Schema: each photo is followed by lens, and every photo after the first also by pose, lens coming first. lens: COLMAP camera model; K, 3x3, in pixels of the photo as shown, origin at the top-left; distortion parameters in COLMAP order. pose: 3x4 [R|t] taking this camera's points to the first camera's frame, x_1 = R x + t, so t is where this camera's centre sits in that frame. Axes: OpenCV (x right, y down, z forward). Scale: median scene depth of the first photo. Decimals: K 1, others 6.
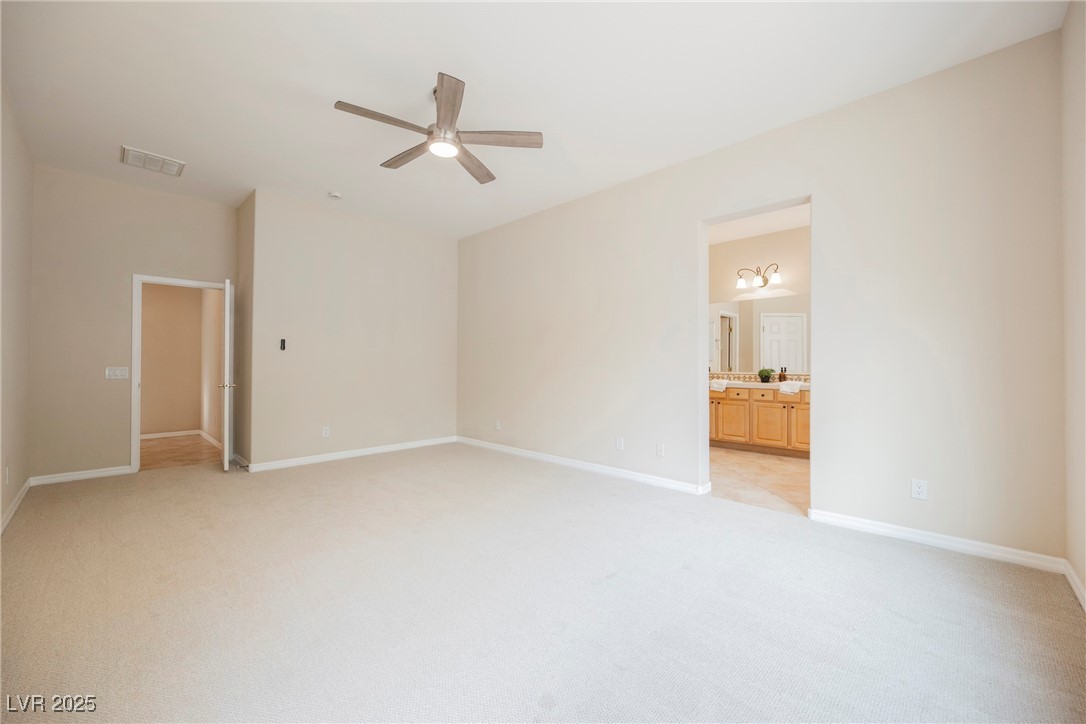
lens RADIAL K [[430.4, 0, 539.8], [0, 430.4, 358.2], [0, 0, 1]] dist [0.001872, -0.000077]
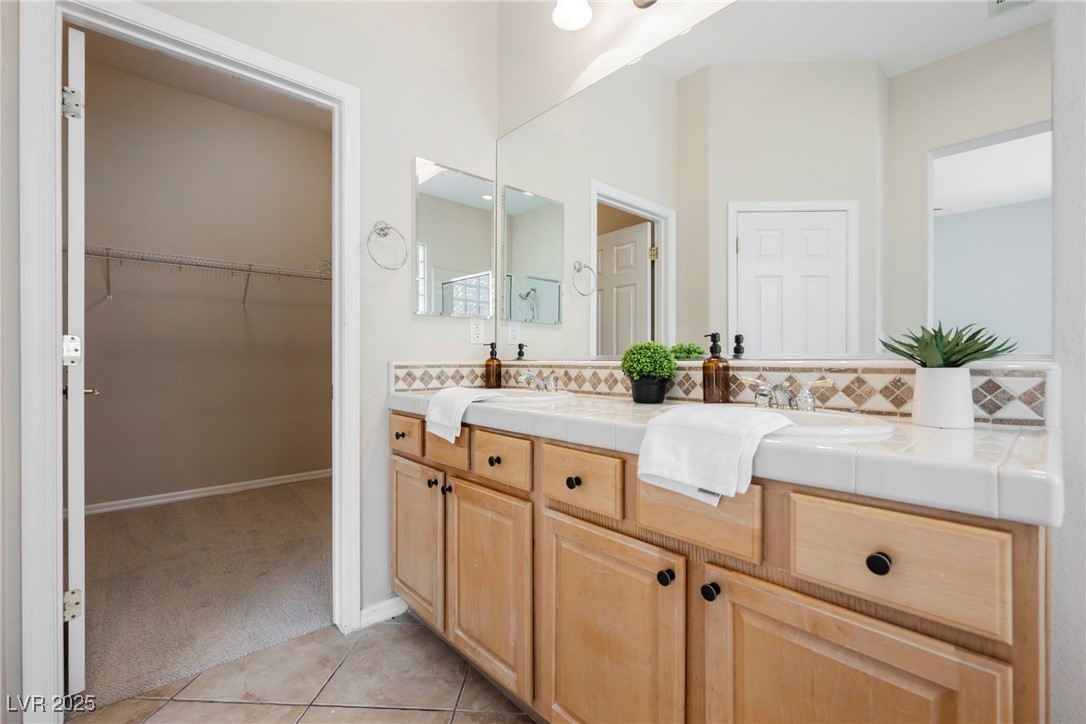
lens RADIAL K [[470.5, 0, 546.4], [0, 470.5, 355.7], [0, 0, 1]] dist [-0.001433, -0.000045]
pose [[0.998991, -0.001273, -0.044887, 0.489722], [0.001942, 0.999888, 0.014862, 0.028503], [0.044863, -0.014934, 0.998882, 0.763730]]
